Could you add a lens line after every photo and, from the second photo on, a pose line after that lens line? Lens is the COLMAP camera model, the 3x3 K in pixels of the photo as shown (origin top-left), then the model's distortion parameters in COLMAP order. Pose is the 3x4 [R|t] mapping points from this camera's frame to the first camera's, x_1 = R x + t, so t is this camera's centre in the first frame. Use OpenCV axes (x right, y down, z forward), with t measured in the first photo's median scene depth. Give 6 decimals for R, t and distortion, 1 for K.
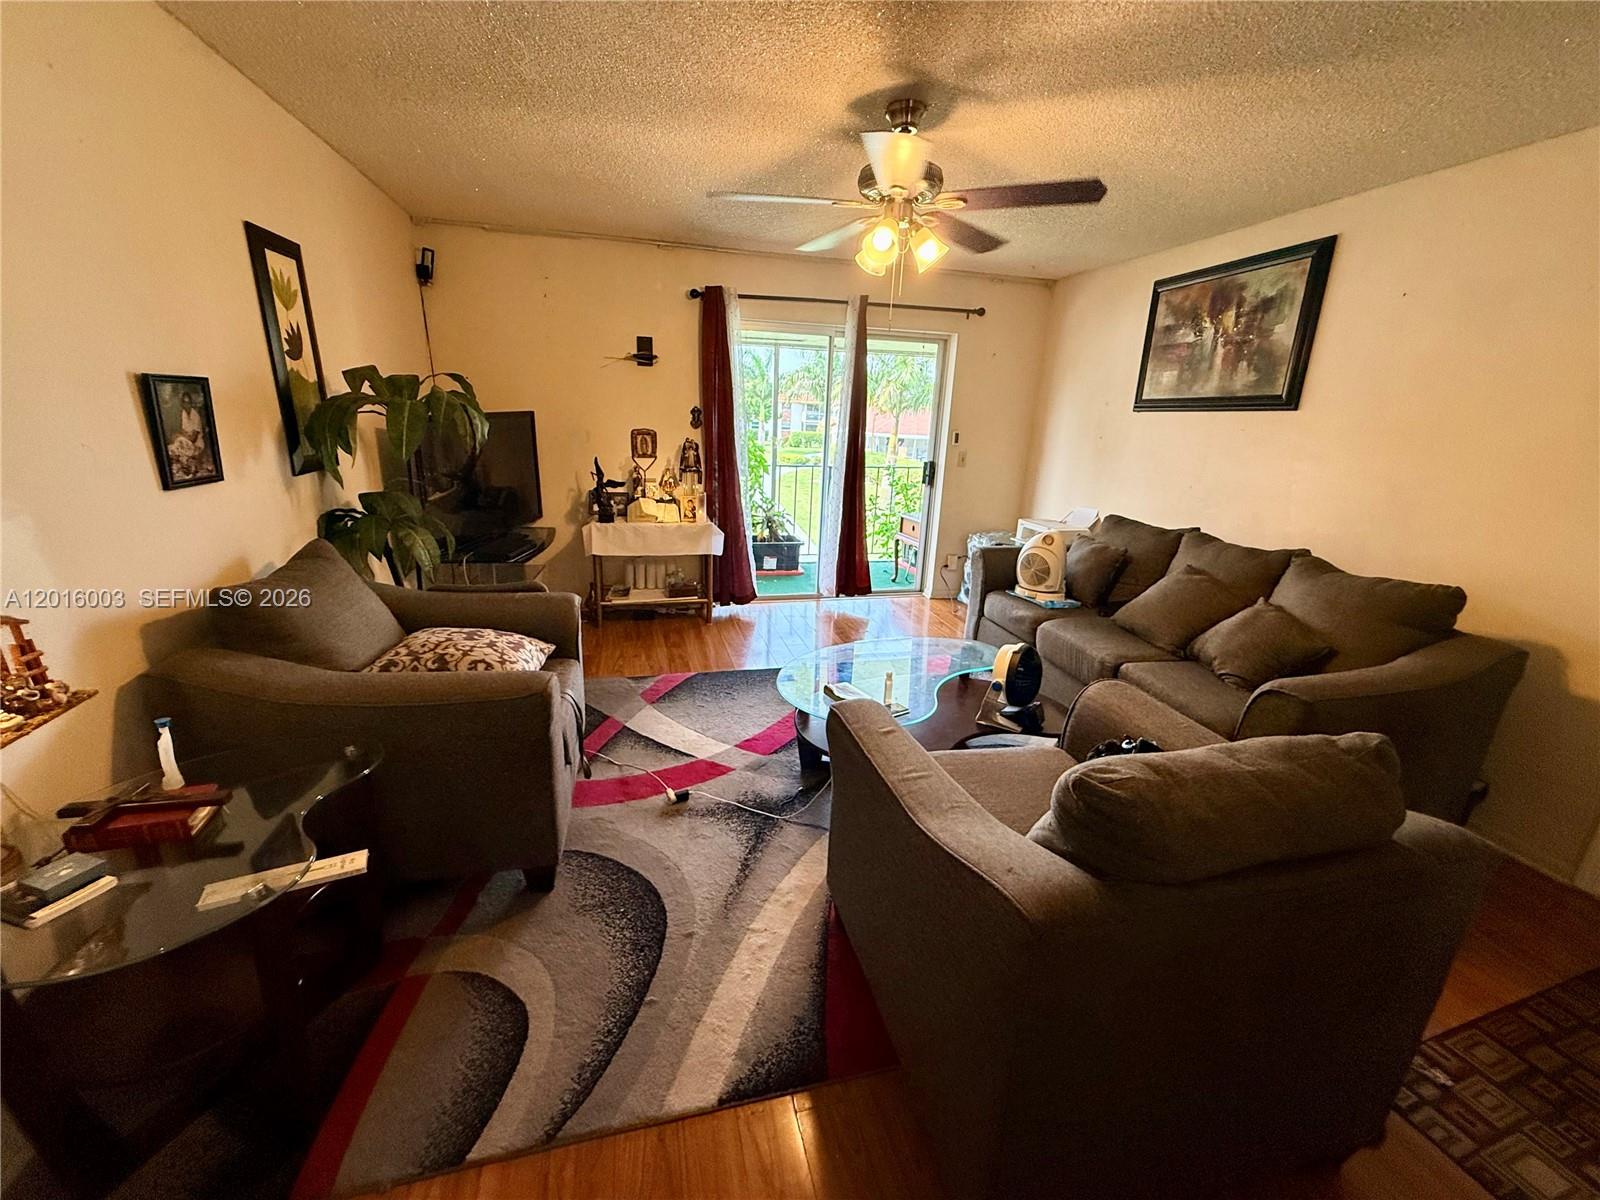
lens RADIAL K [[634.2, 0, 793.8], [0, 634.2, 597.0], [0, 0, 1]] dist [0.003072, 0.000751]
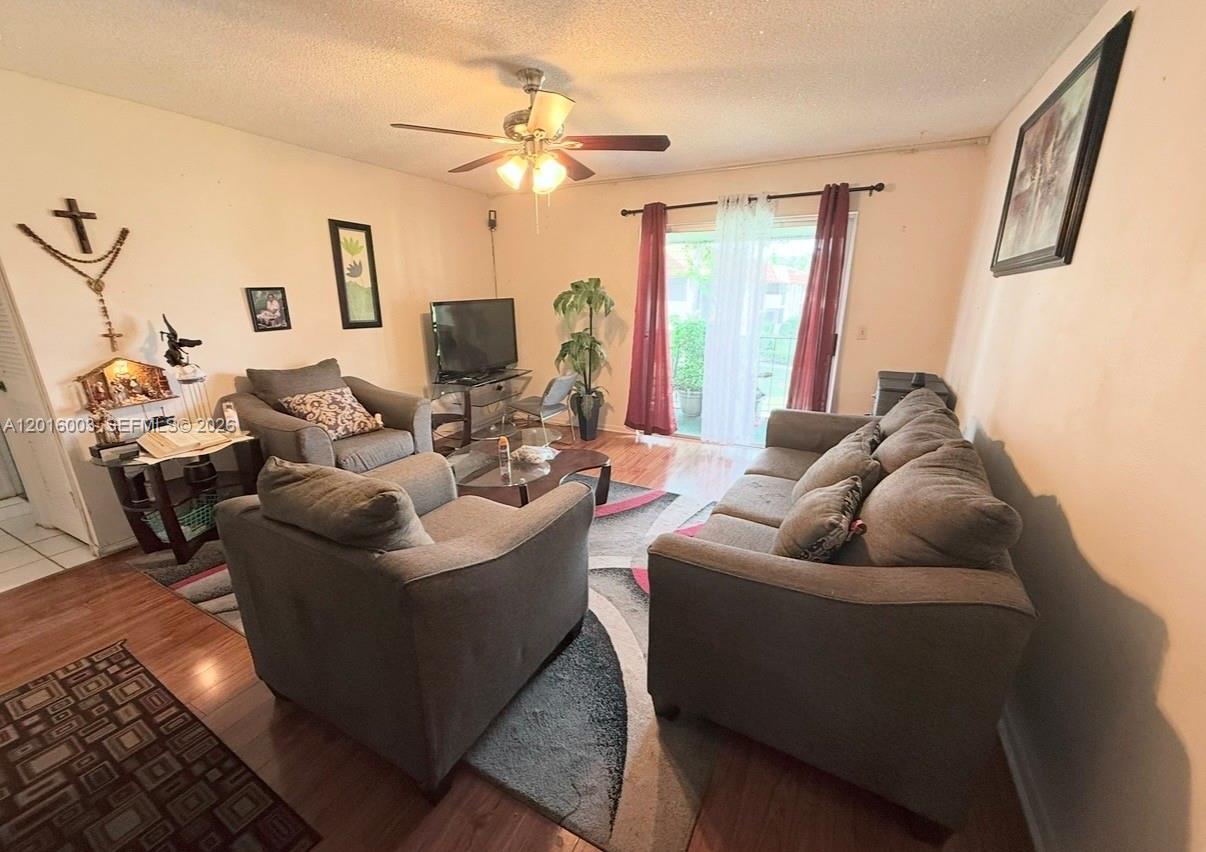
lens RADIAL K [[466.7, 0, 622.8], [0, 466.7, 425.2], [0, 0, 1]] dist [0.007912, -0.000025]
pose [[0.764691, 0.142595, -0.628422, 1.033290], [-0.150892, 0.987720, 0.040511, -0.067769], [0.626482, 0.063846, 0.776817, 0.341508]]
